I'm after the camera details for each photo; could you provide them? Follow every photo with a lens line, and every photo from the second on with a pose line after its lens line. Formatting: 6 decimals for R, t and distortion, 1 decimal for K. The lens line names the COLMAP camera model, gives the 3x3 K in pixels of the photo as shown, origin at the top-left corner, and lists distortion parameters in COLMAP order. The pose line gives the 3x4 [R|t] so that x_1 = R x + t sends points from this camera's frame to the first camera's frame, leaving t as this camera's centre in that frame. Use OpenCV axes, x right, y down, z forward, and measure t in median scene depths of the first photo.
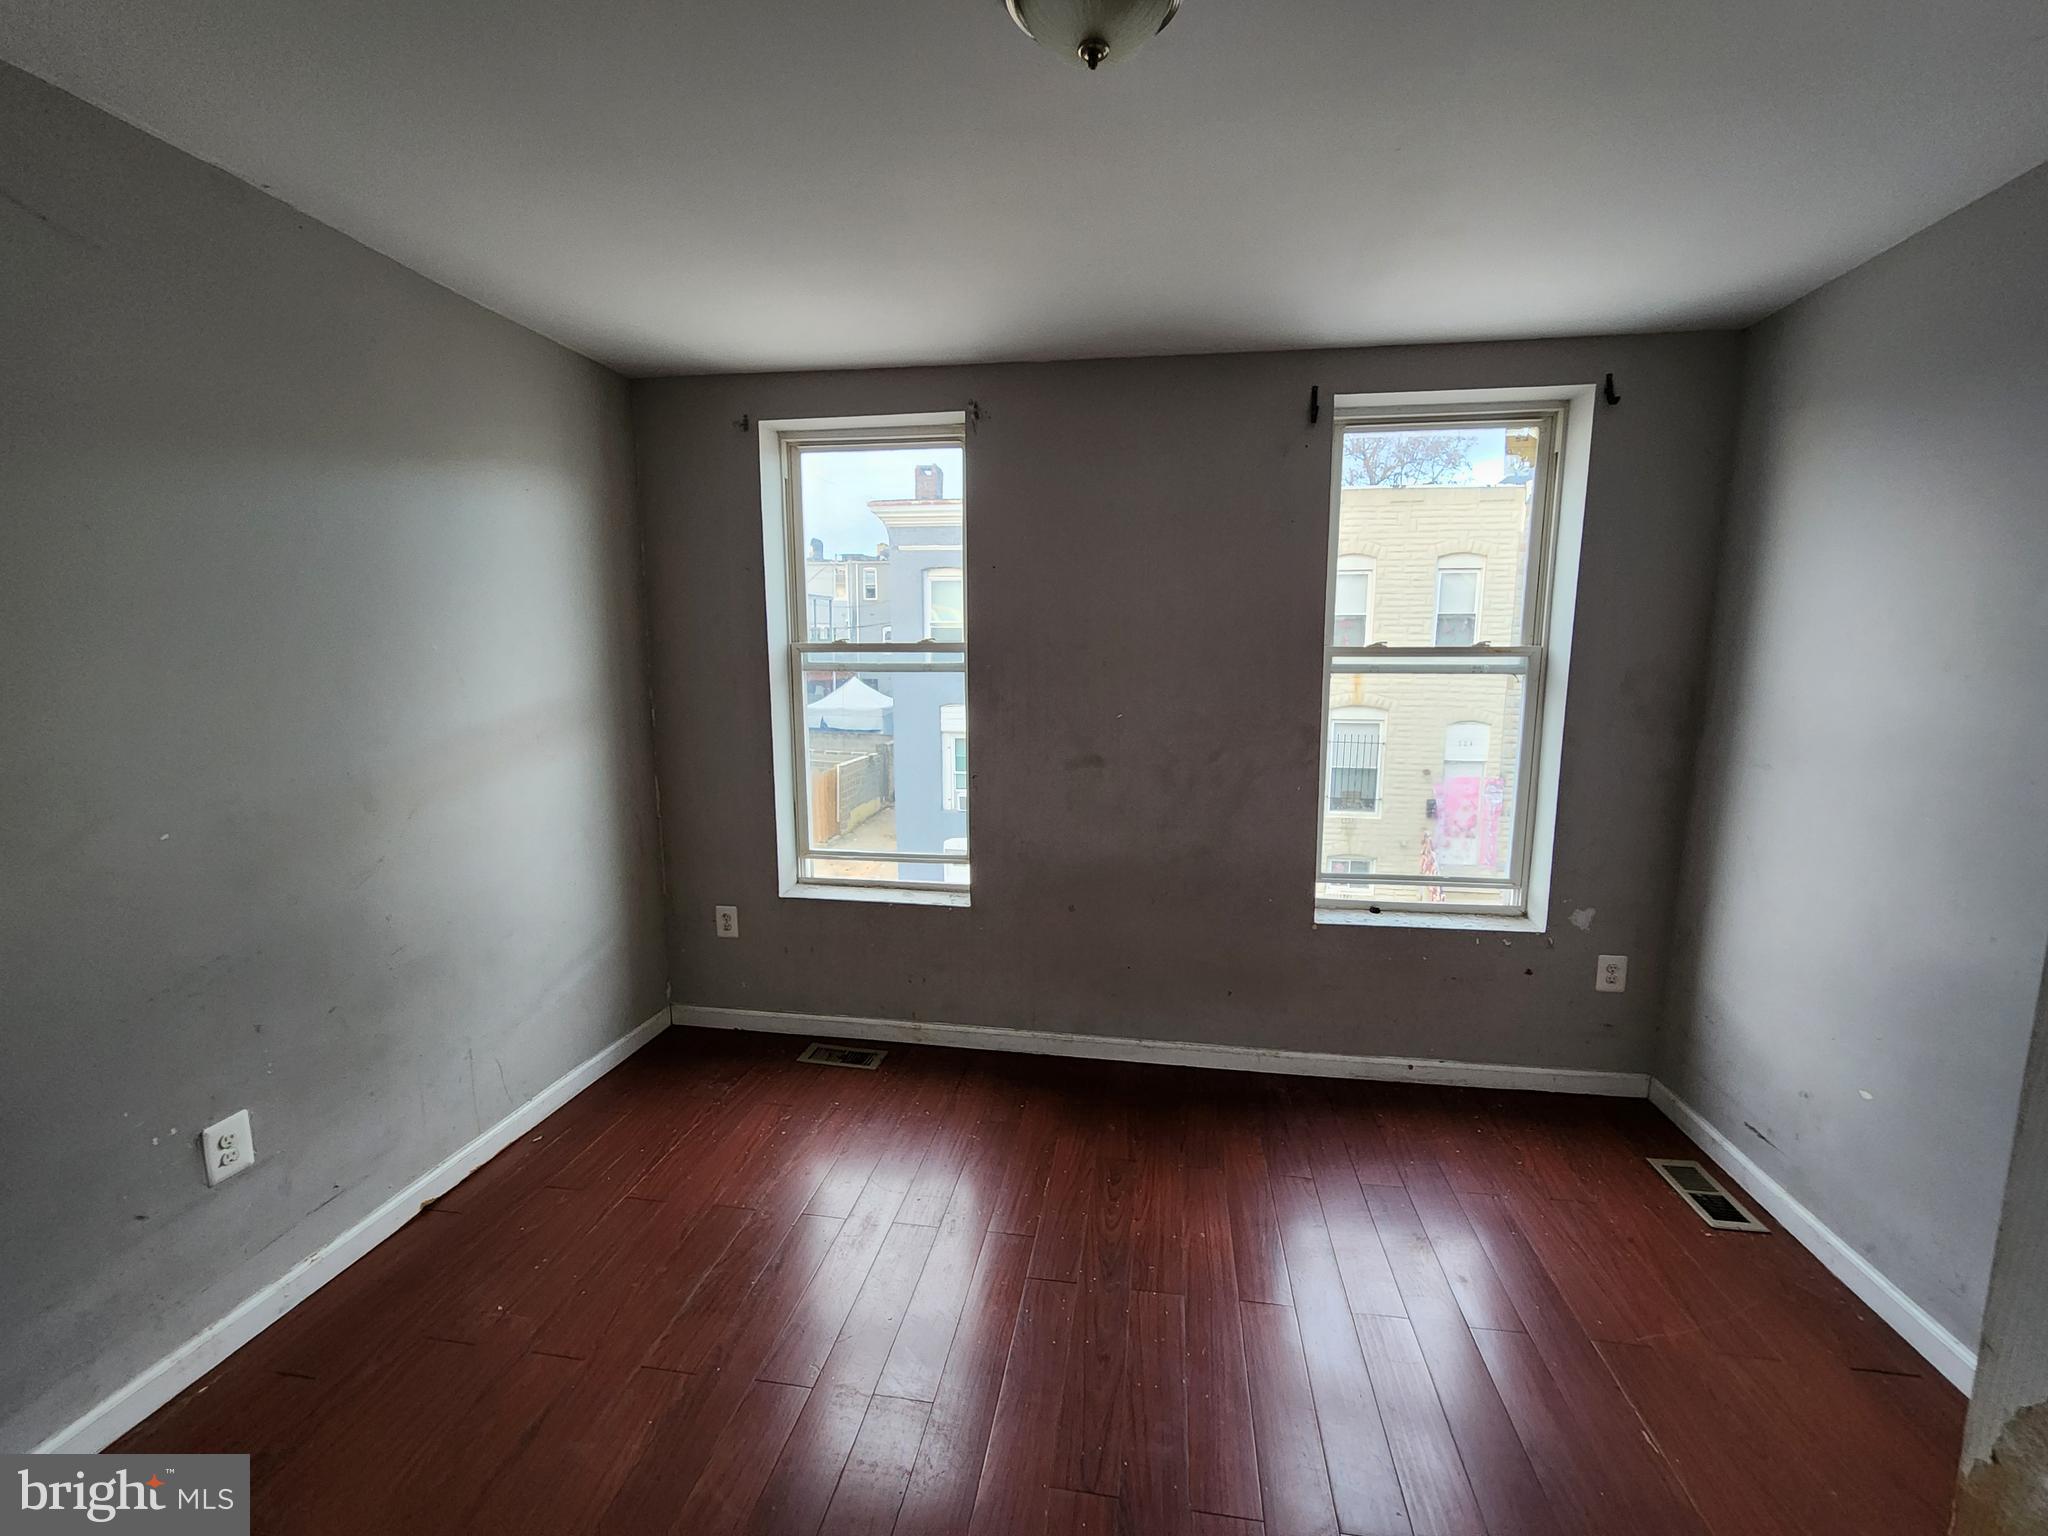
lens RADIAL K [[824.7, 0, 1041.2], [0, 824.7, 768.2], [0, 0, 1]] dist [-0.004043, 0.000083]
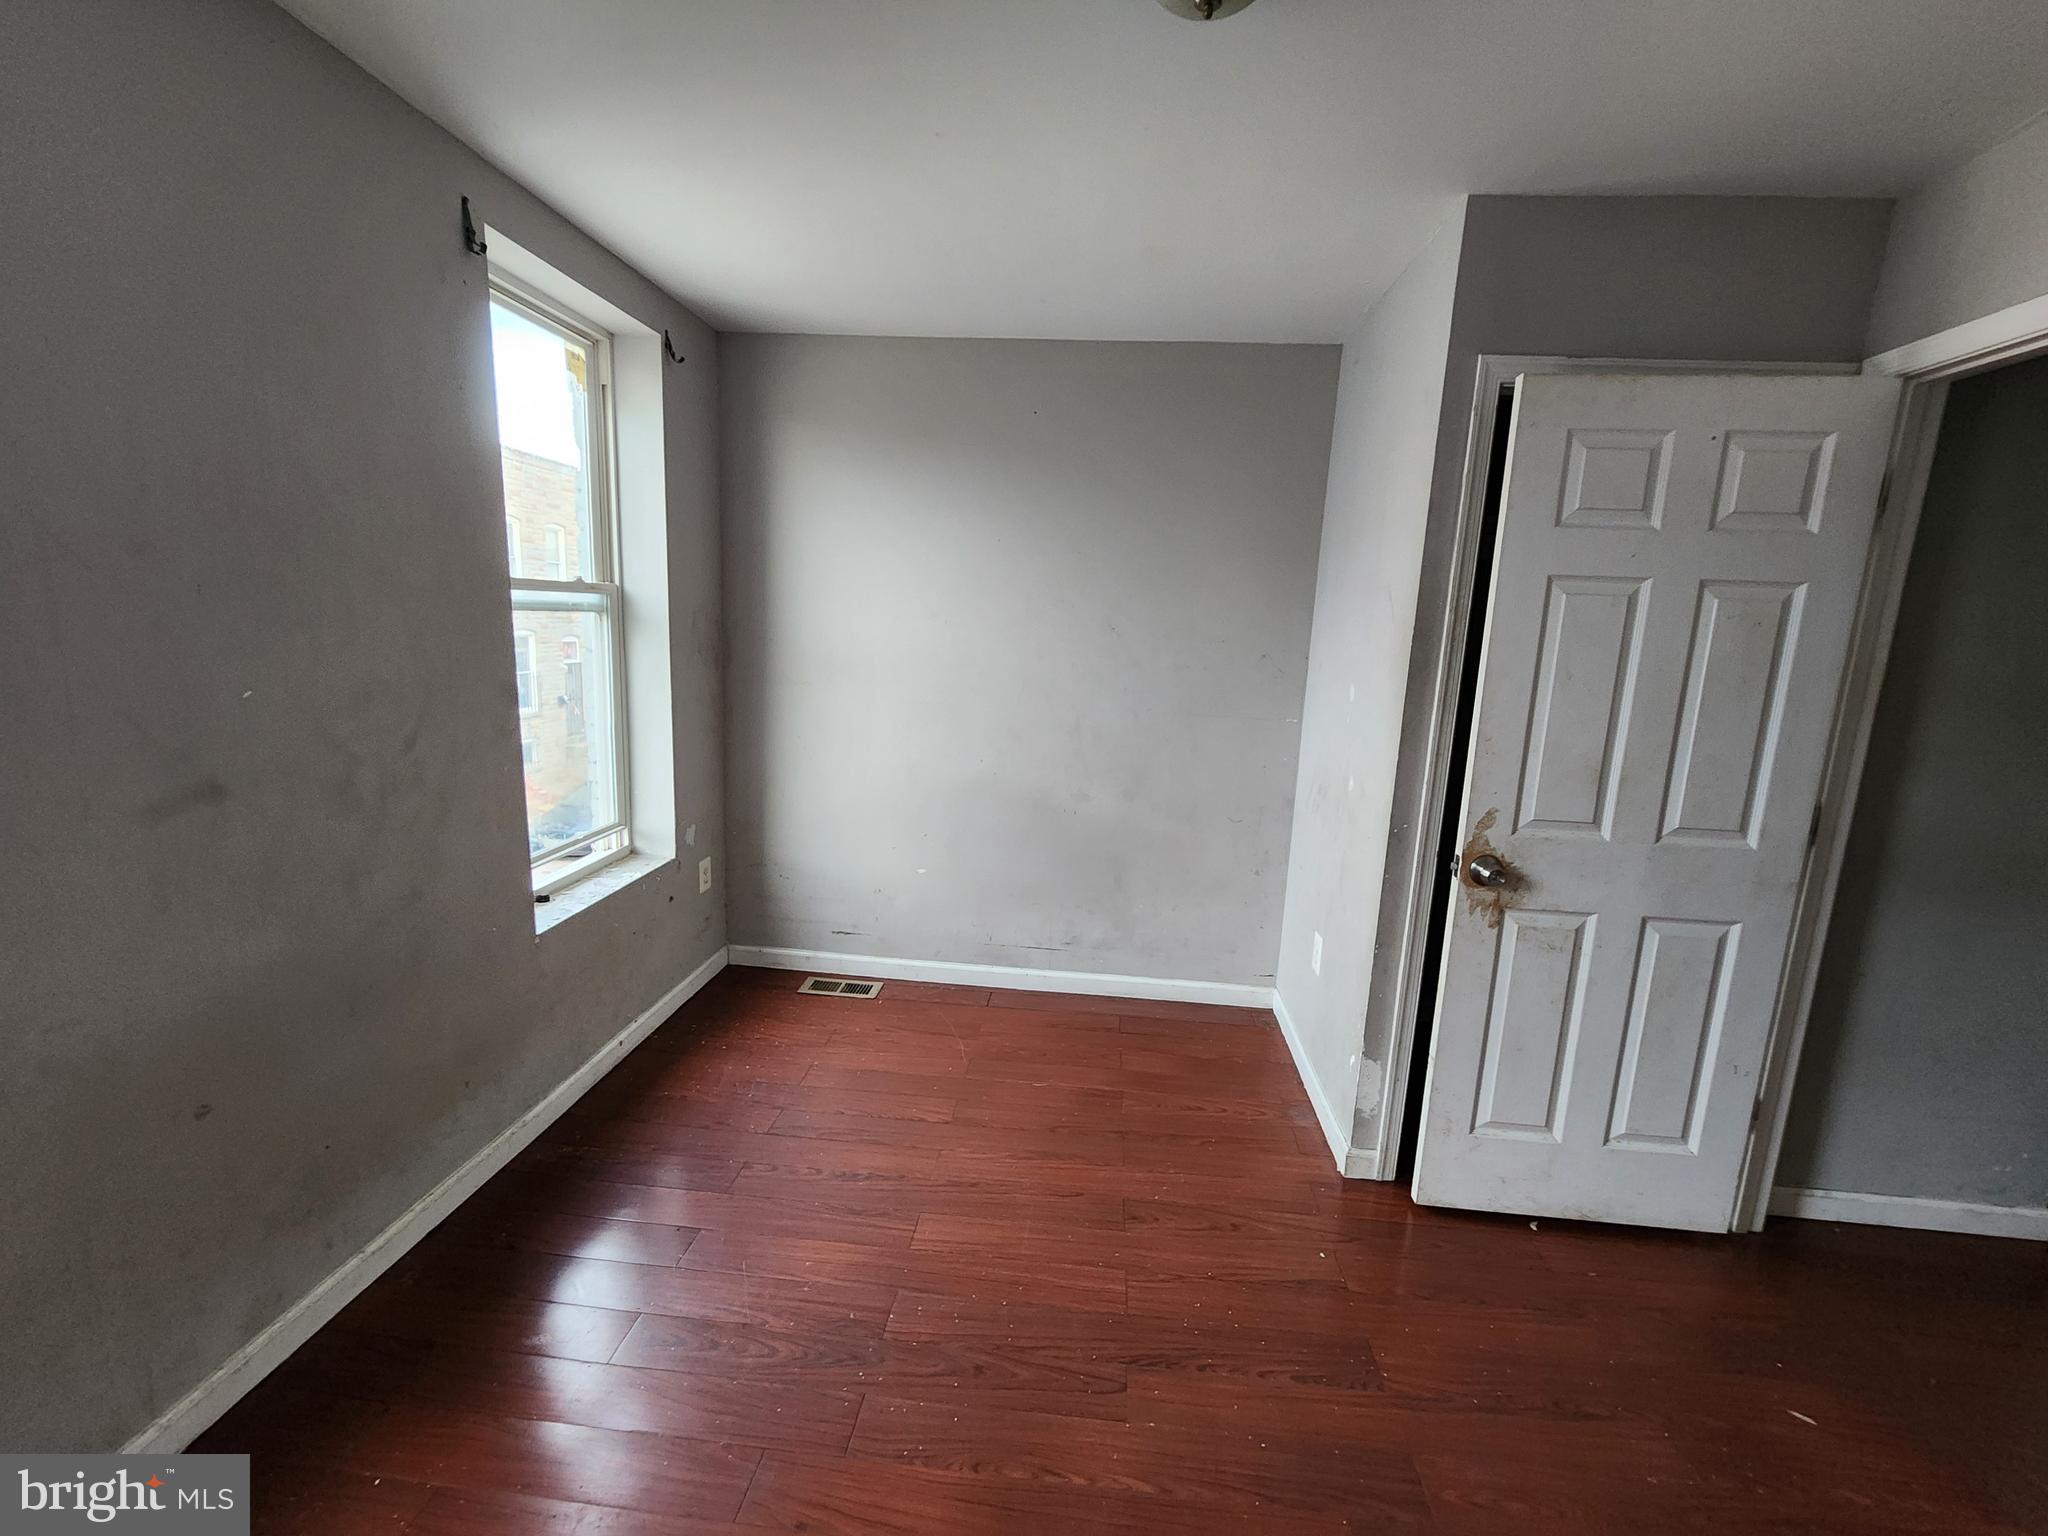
lens RADIAL K [[824.7, 0, 1040.4], [0, 824.7, 771.3], [0, 0, 1]] dist [-0.004043, 0.000083]
pose [[-0.055804, -0.184761, 0.981198, -0.443786], [0.087678, 0.978026, 0.189150, -0.071552], [-0.994585, 0.096585, -0.038378, 0.558362]]
